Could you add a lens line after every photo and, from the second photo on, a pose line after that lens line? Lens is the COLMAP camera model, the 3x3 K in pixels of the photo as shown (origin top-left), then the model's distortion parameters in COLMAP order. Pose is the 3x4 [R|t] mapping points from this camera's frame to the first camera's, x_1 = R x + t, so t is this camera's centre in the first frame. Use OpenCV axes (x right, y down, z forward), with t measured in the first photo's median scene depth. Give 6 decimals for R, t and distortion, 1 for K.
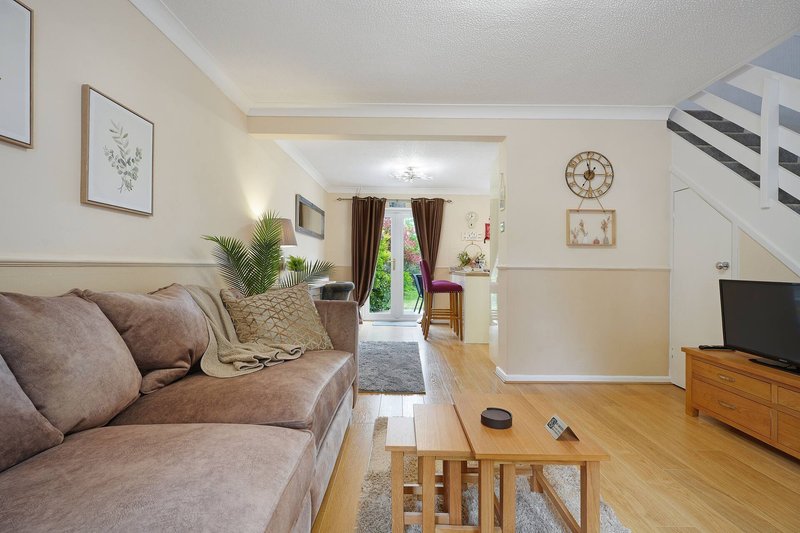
lens RADIAL K [[344.6, 0, 399.2], [0, 344.6, 261.1], [0, 0, 1]] dist [0.001153, 0.000268]
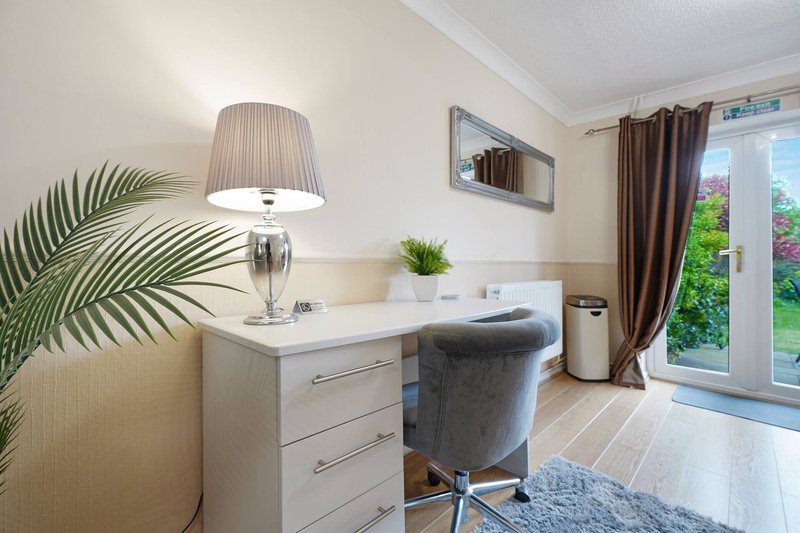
lens RADIAL K [[360.3, 0, 400.6], [0, 360.3, 254.7], [0, 0, 1]] dist [0.018757, 0.000357]
pose [[0.729765, -0.007167, -0.683660, -0.010982], [0.006071, 0.999974, -0.004003, 0.004101], [0.683671, -0.001229, 0.729789, 0.408401]]
